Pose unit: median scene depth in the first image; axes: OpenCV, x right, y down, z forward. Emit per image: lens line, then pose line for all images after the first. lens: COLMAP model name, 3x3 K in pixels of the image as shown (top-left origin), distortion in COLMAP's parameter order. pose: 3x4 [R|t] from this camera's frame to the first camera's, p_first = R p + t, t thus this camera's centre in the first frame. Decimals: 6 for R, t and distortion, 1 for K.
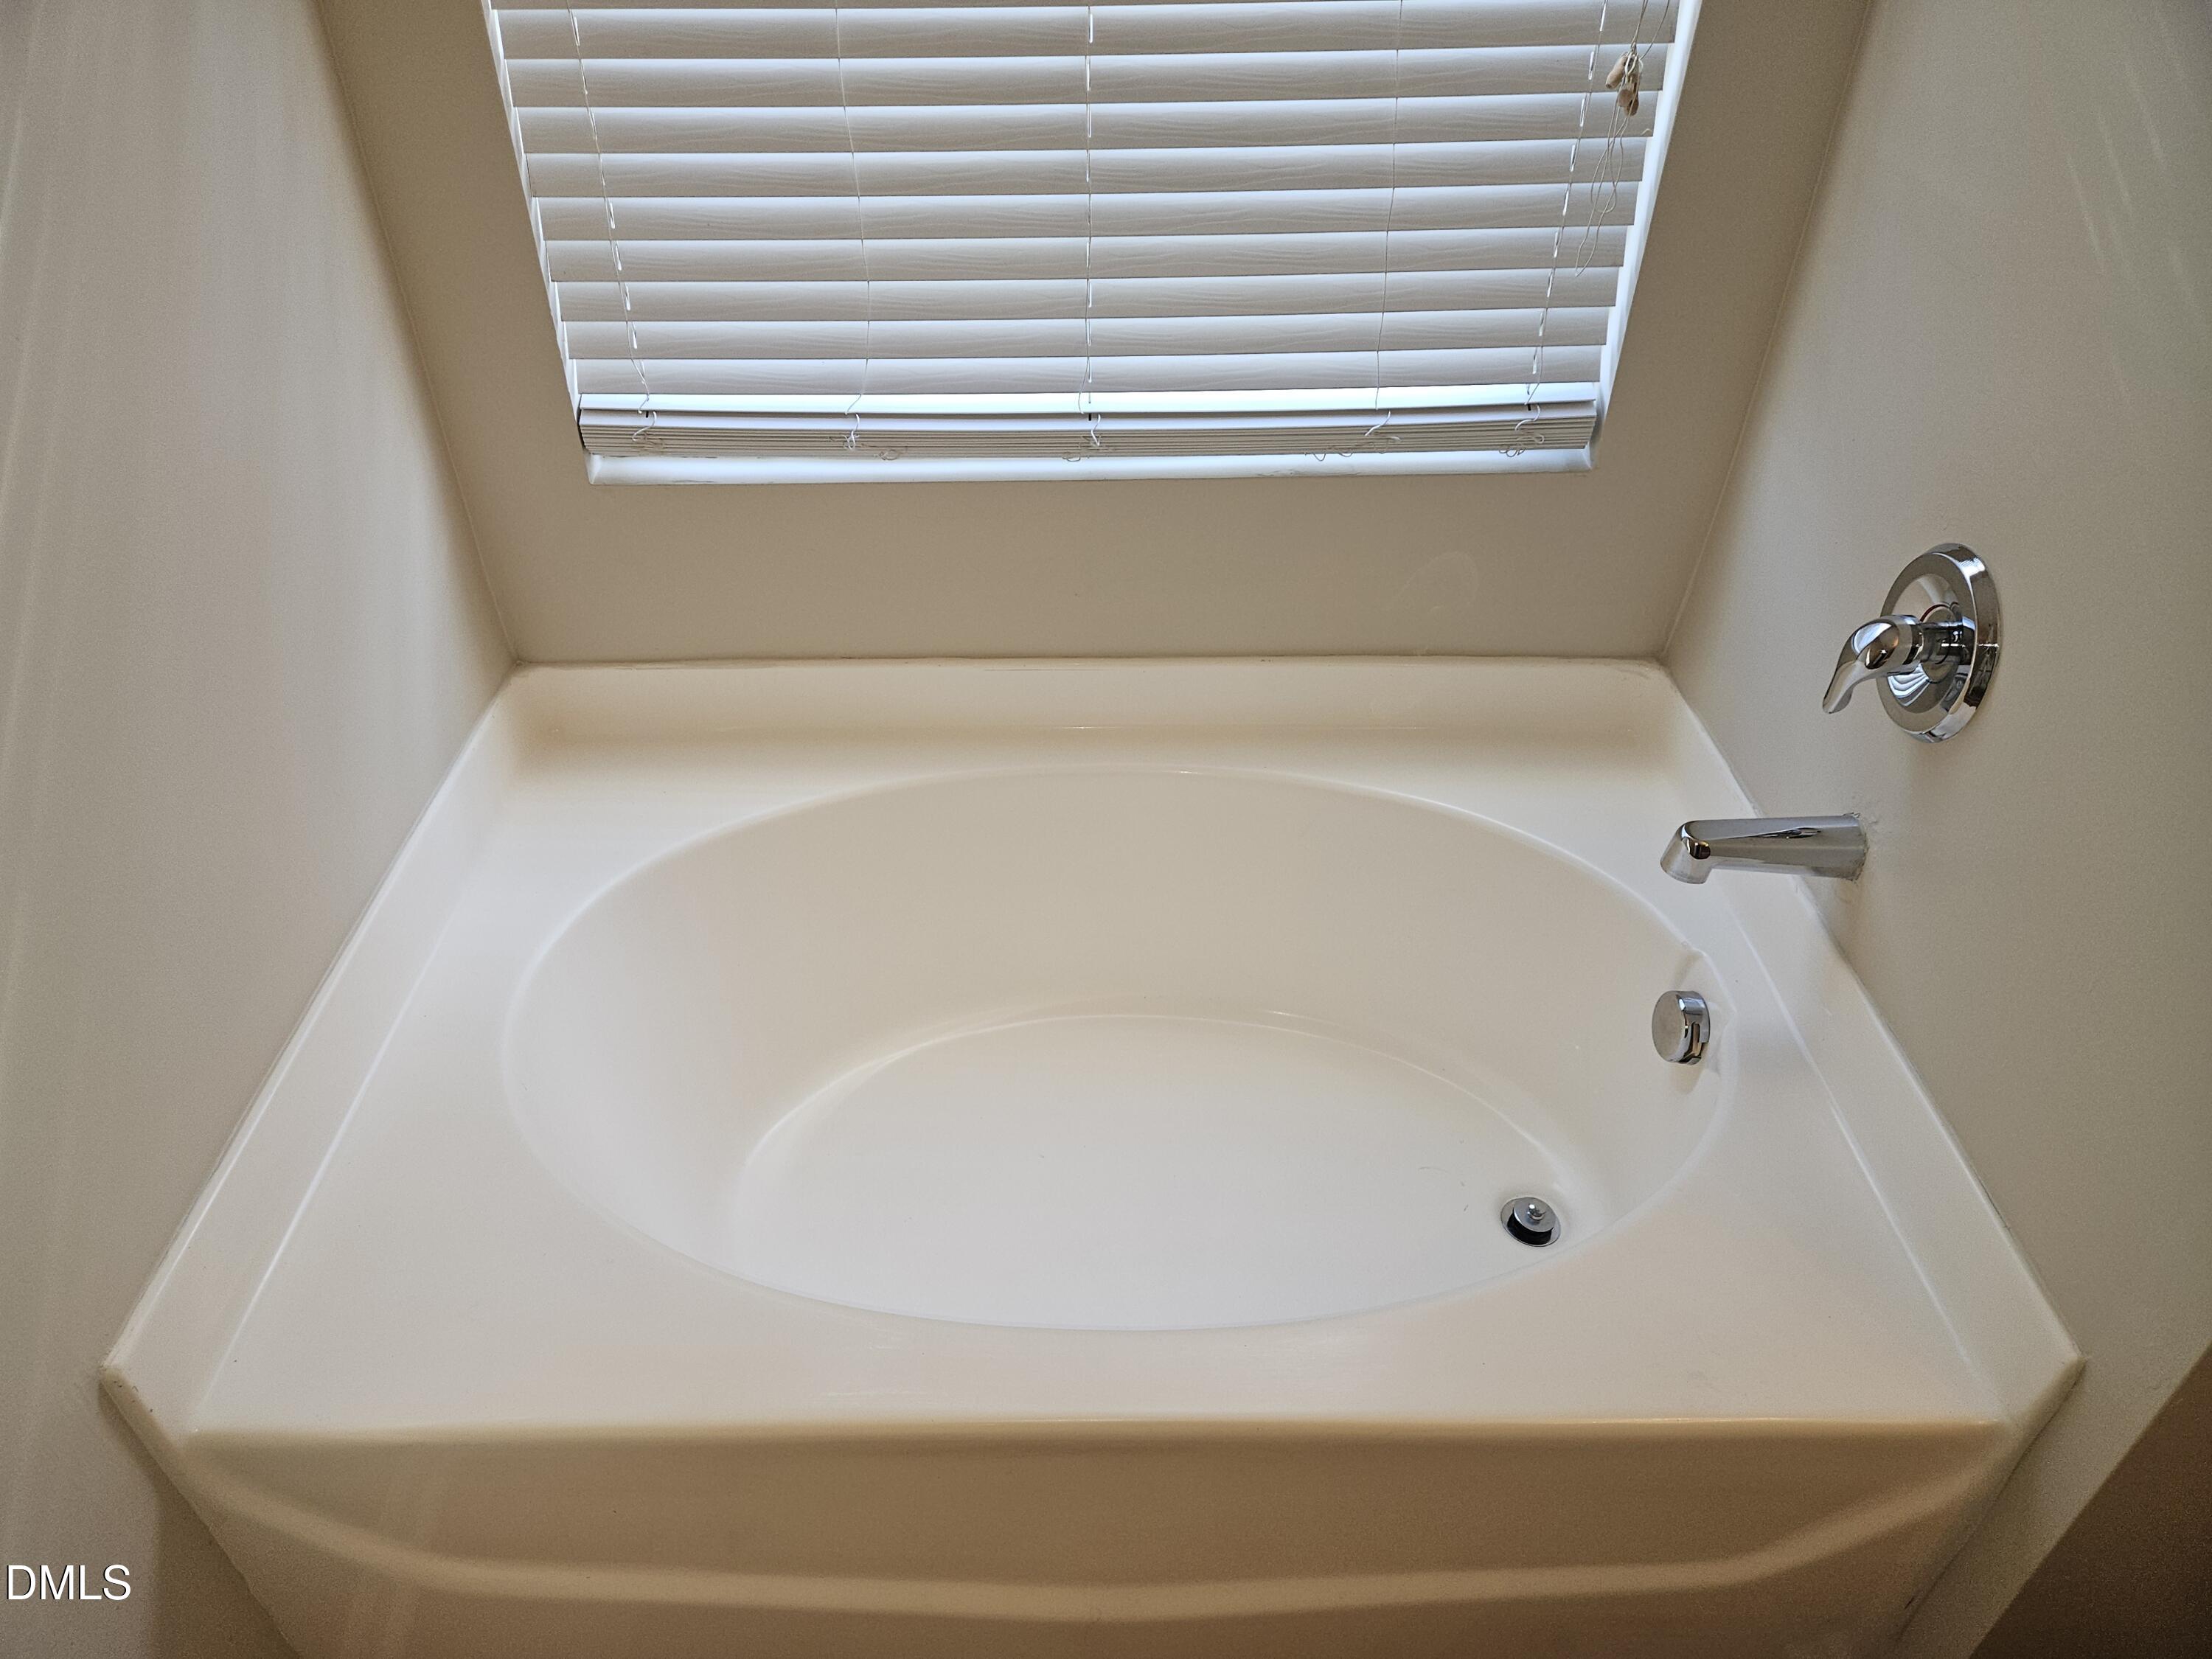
lens RADIAL K [[1490.1, 0, 1101.8], [0, 1490.1, 859.5], [0, 0, 1]] dist [0.084426, -0.083613]
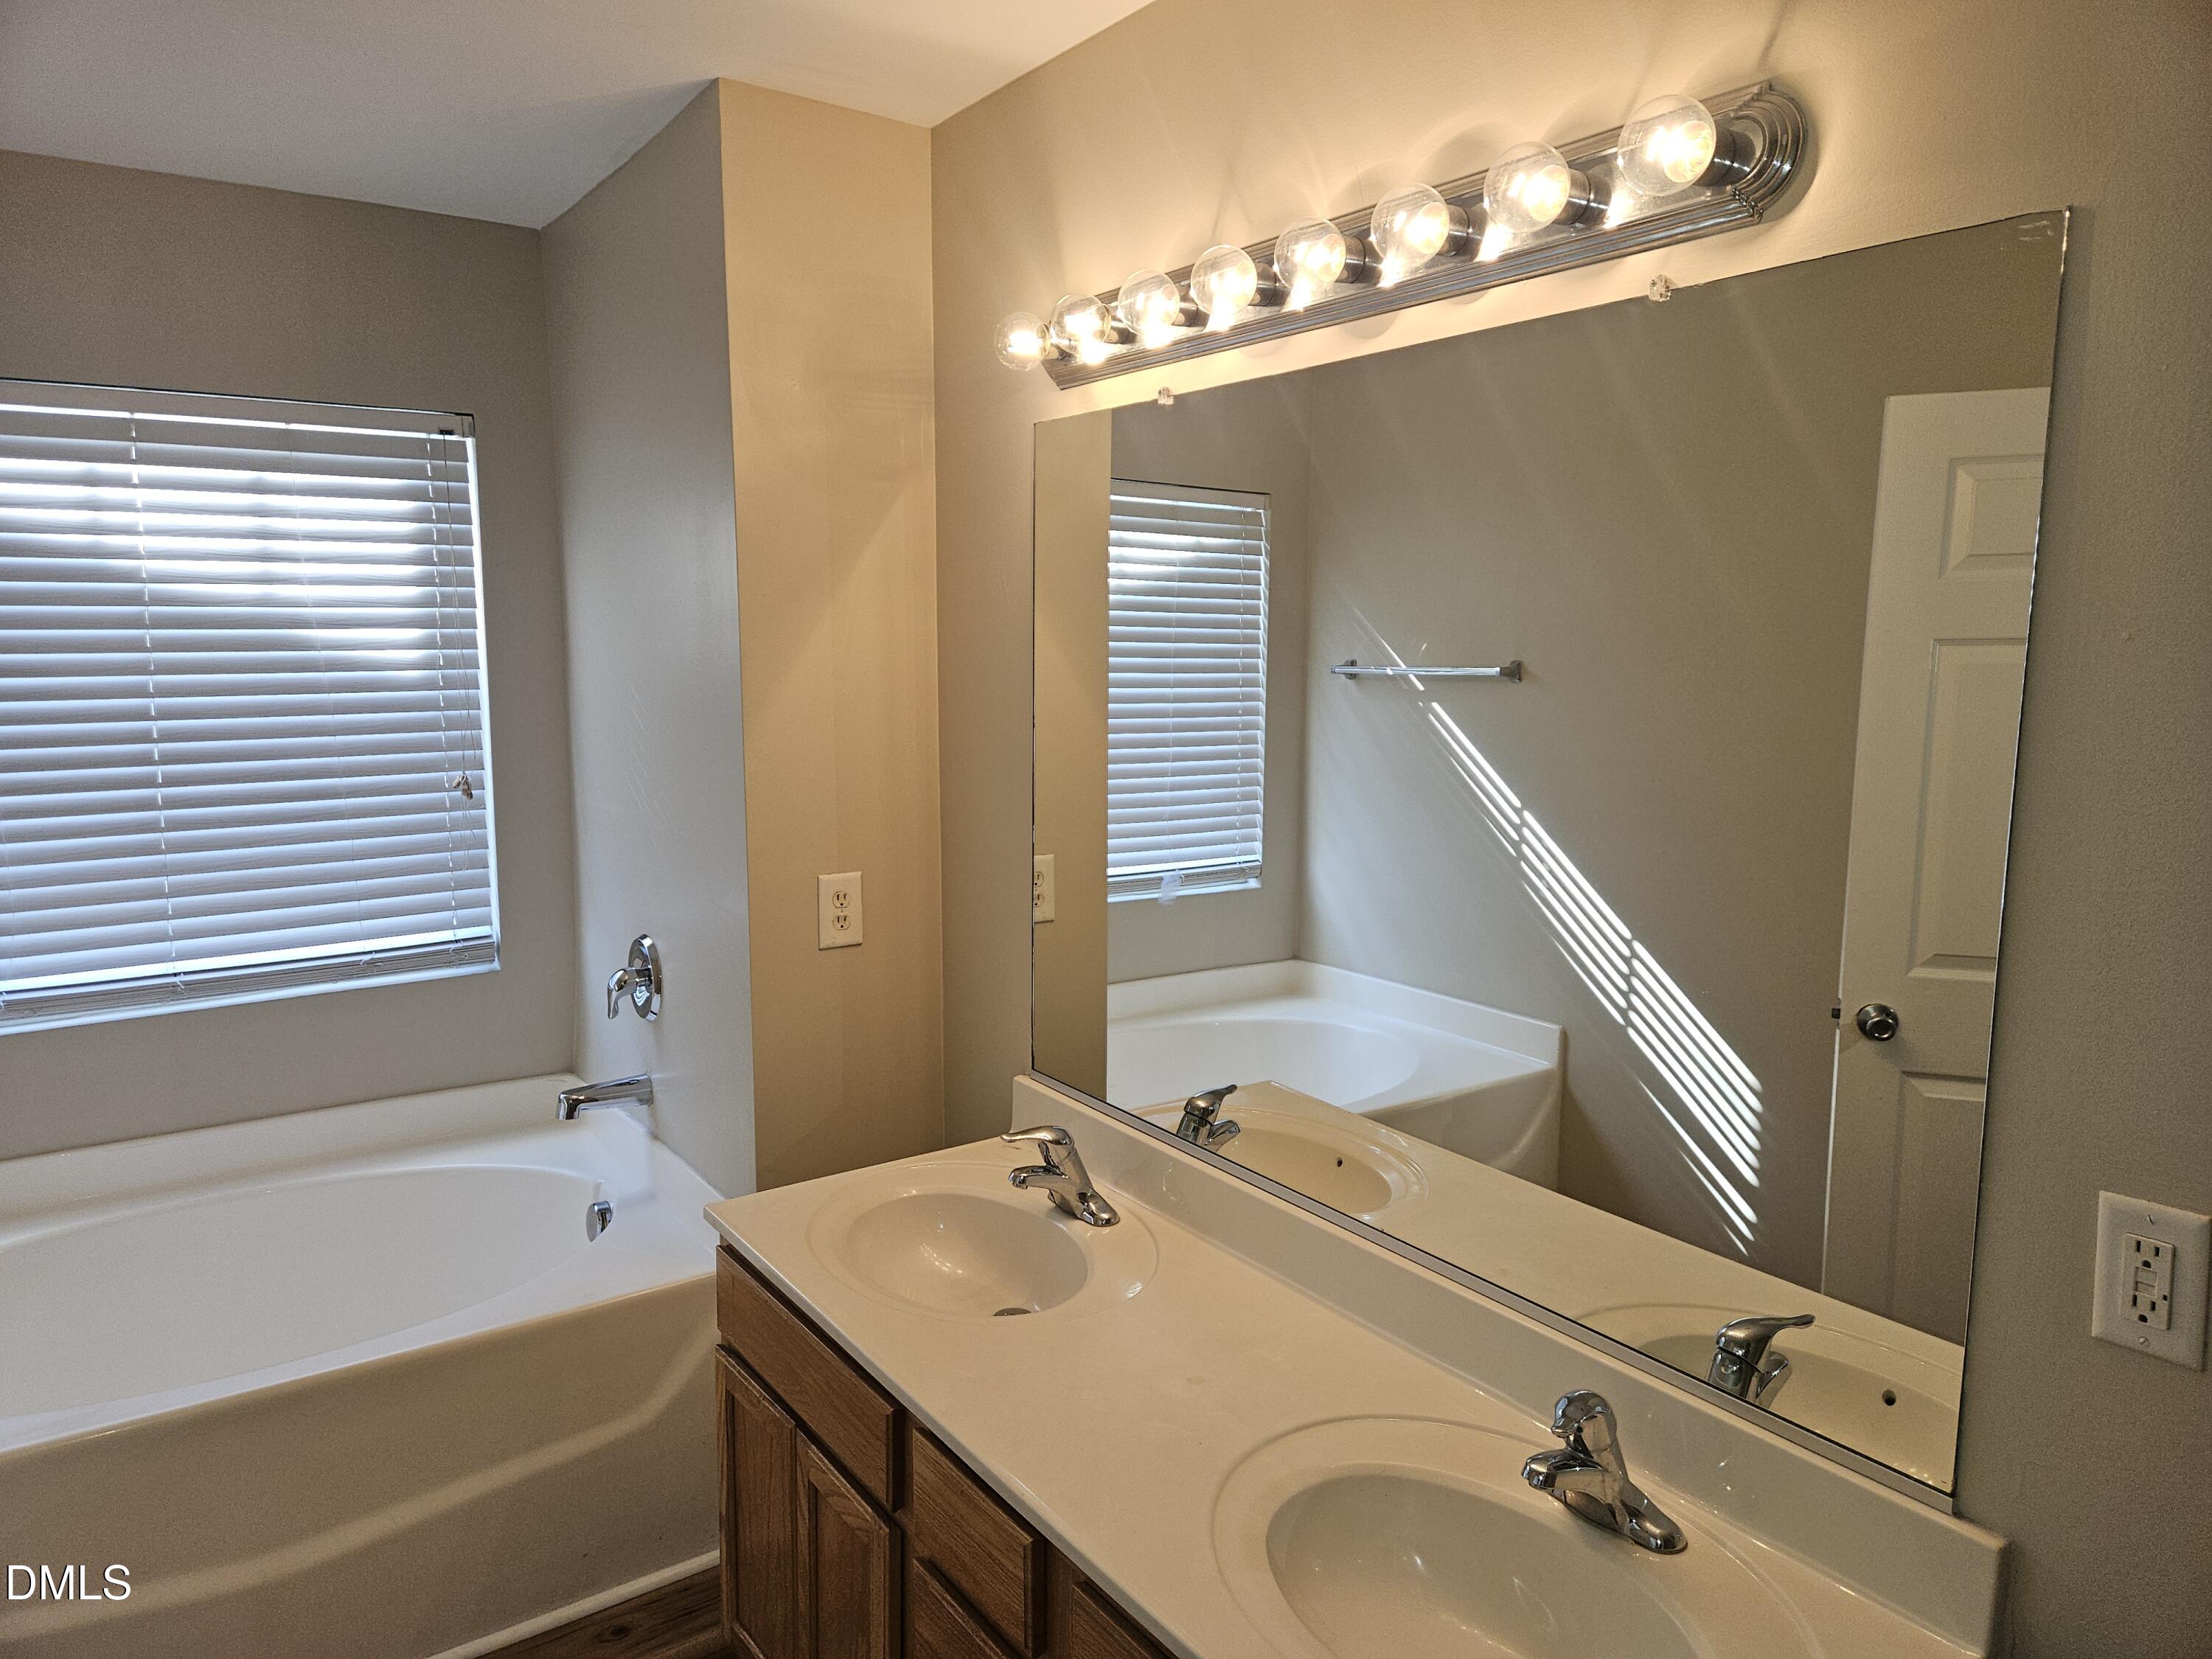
lens RADIAL K [[1490.1, 0, 1101.8], [0, 1490.1, 859.5], [0, 0, 1]] dist [0.084426, -0.083613]
pose [[0.831867, -0.081730, 0.548923, -0.074686], [0.345957, 0.849766, -0.397758, 0.685335], [-0.433948, 0.520785, 0.735168, -0.837039]]
